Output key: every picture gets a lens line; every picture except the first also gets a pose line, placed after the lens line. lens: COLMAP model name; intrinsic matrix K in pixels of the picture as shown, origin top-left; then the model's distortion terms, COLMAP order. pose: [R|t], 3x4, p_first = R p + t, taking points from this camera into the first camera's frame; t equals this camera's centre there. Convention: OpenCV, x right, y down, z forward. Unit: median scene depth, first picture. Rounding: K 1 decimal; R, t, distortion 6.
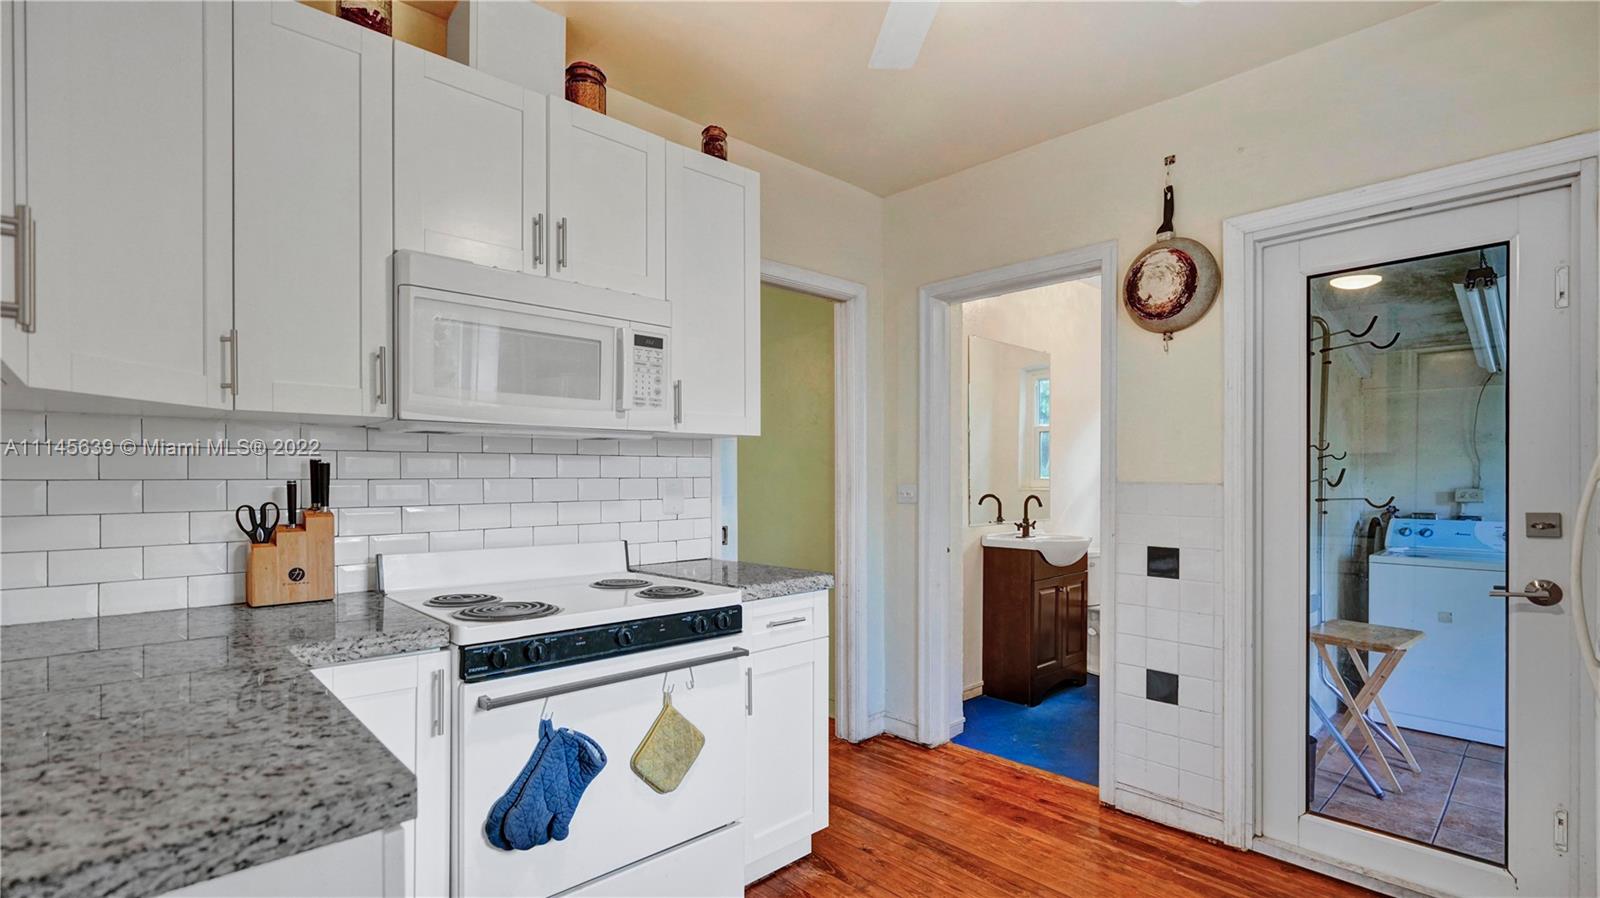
lens RADIAL K [[731.8, 0, 797.4], [0, 731.8, 480.0], [0, 0, 1]] dist [-0.001066, 0.000738]
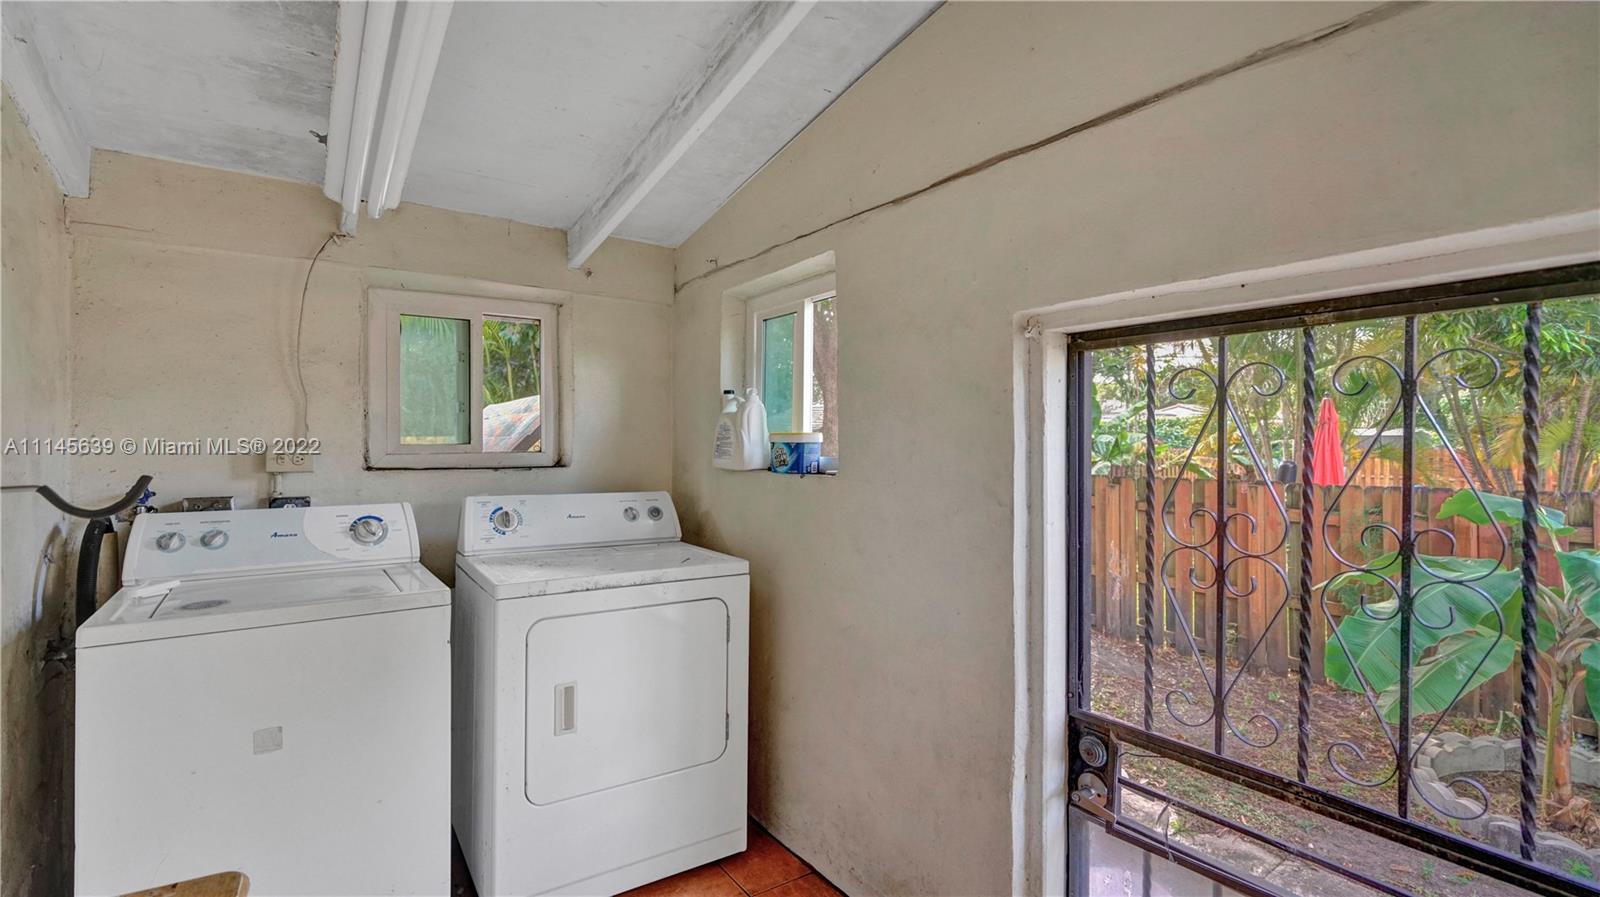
lens RADIAL K [[731.8, 0, 802.0], [0, 731.8, 442.4], [0, 0, 1]] dist [-0.001066, 0.000738]
pose [[0.163859, -0.005909, 0.986466, 0.443685], [0.001167, 0.999983, 0.005796, 0.005948], [-0.986483, 0.000202, 0.163863, 0.533772]]
